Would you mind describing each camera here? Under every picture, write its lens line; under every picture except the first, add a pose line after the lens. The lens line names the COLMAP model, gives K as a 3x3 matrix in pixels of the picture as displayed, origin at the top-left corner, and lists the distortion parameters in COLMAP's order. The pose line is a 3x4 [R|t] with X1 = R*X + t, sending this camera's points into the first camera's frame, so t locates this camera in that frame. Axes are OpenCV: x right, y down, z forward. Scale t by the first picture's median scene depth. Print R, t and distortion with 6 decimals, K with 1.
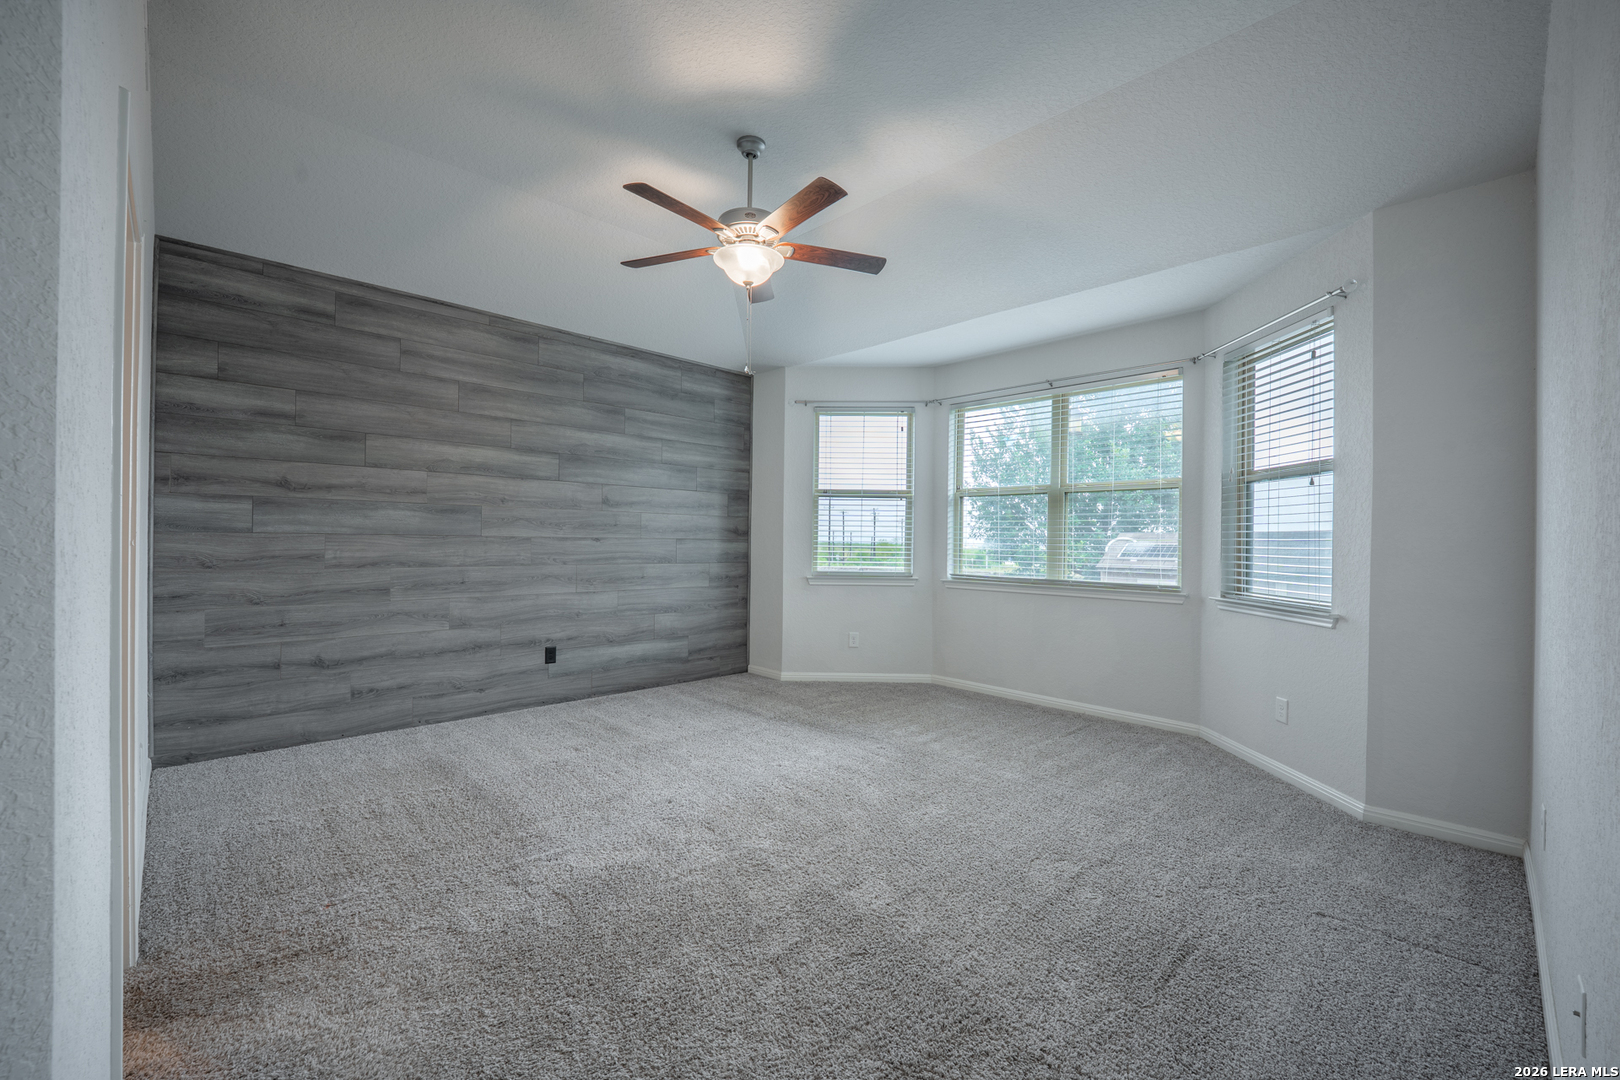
lens RADIAL K [[655.9, 0, 789.2], [0, 655.9, 543.0], [0, 0, 1]] dist [-0.008066, -0.004100]
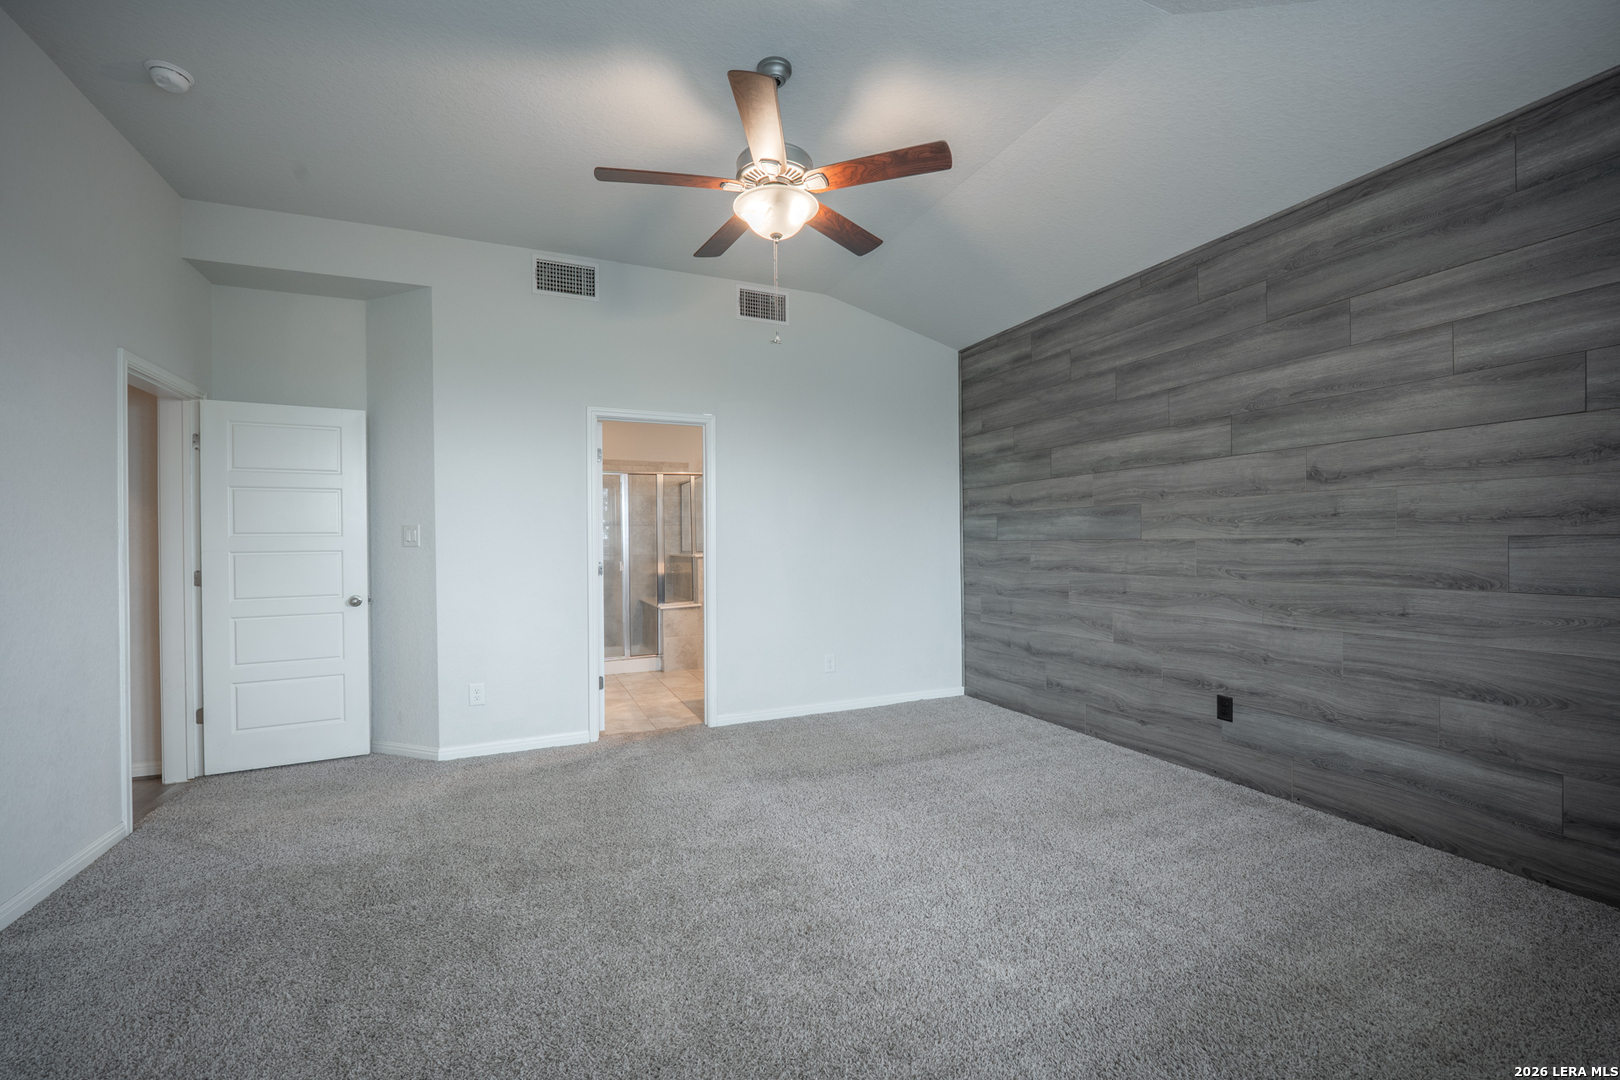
lens RADIAL K [[655.9, 0, 789.2], [0, 655.9, 543.0], [0, 0, 1]] dist [-0.008066, -0.004100]
pose [[-0.346093, -0.007618, -0.938169, 0.494086], [0.004981, 0.999938, -0.009957, 0.000135], [0.938187, -0.008119, -0.346034, 0.892213]]
